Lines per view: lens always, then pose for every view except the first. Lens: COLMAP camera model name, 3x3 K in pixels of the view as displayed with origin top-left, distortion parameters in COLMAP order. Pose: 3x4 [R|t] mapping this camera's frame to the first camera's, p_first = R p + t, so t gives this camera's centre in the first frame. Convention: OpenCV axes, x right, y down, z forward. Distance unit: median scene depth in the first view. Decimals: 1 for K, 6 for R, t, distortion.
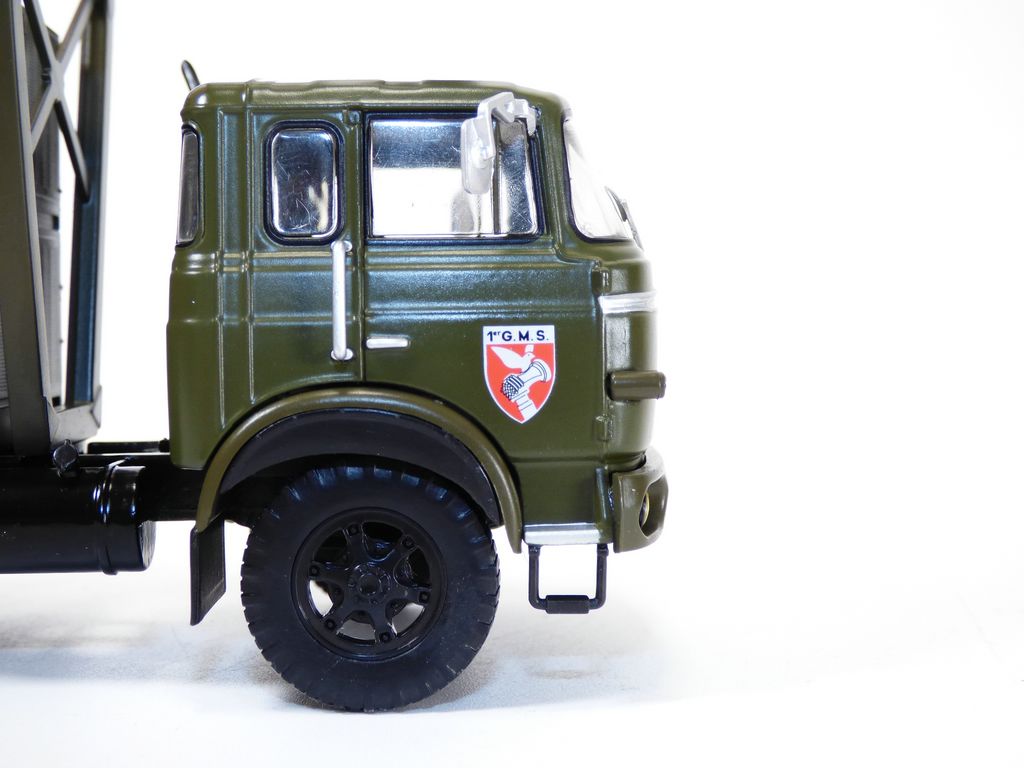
lens RADIAL K [[1453.6, 0, 512.0], [0, 1453.6, 384.0], [0, 0, 1]] dist [-0.017259, -0.040753]
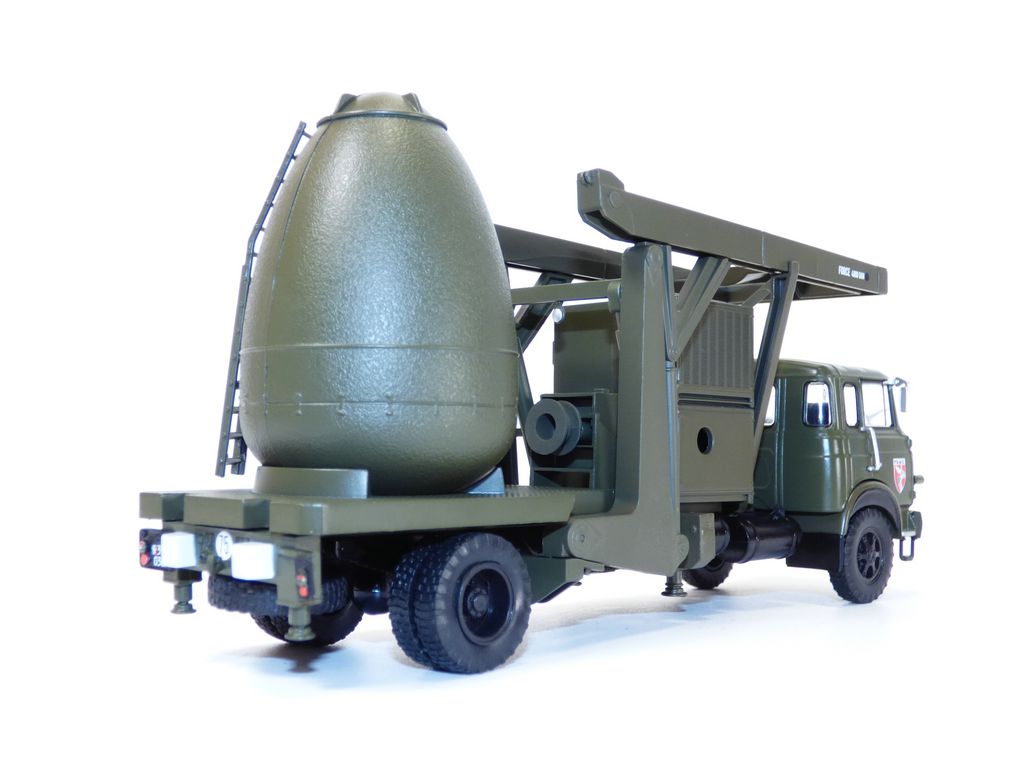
lens RADIAL K [[1310.6, 0, 512.0], [0, 1310.6, 384.0], [0, 0, 1]] dist [-0.009300, 0.010435]
pose [[0.683213, 0.049406, 0.728546, -2.353888], [0.023033, 0.995754, -0.089126, 0.024734], [-0.729856, 0.077673, 0.679174, -0.186102]]
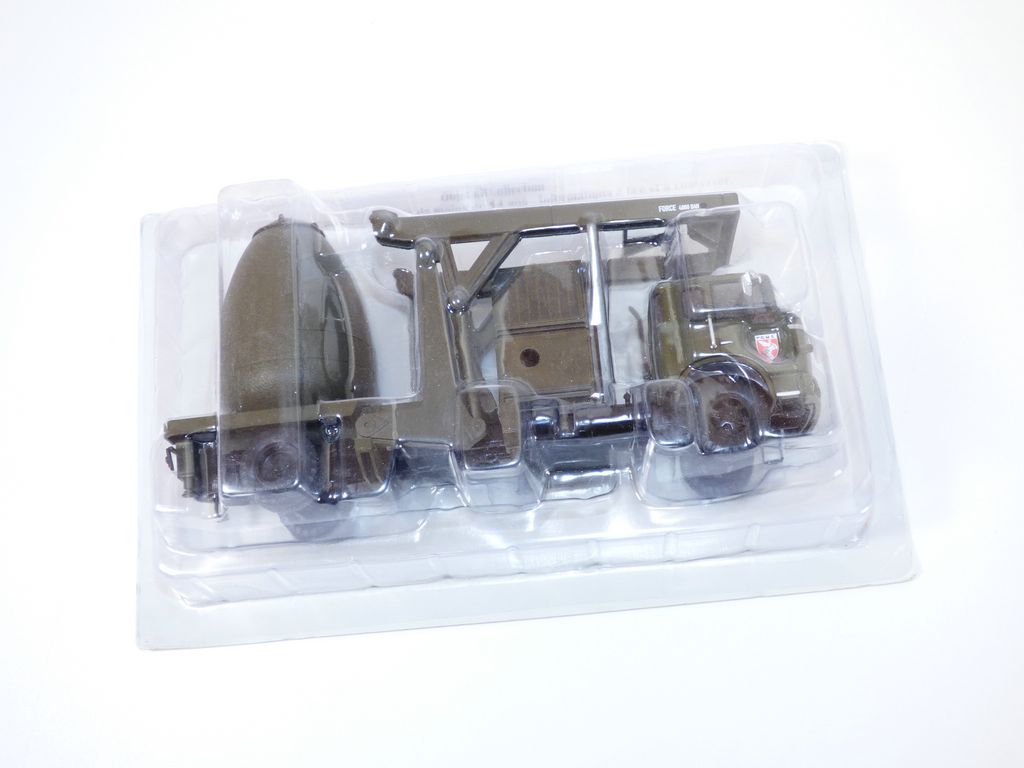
lens RADIAL K [[1310.6, 0, 512.0], [0, 1310.6, 384.0], [0, 0, 1]] dist [-0.009300, 0.010435]
pose [[0.991322, -0.104346, -0.079954, -0.336016], [0.068509, 0.929176, -0.363234, 1.093773], [0.112193, 0.354604, 0.928261, -1.761475]]
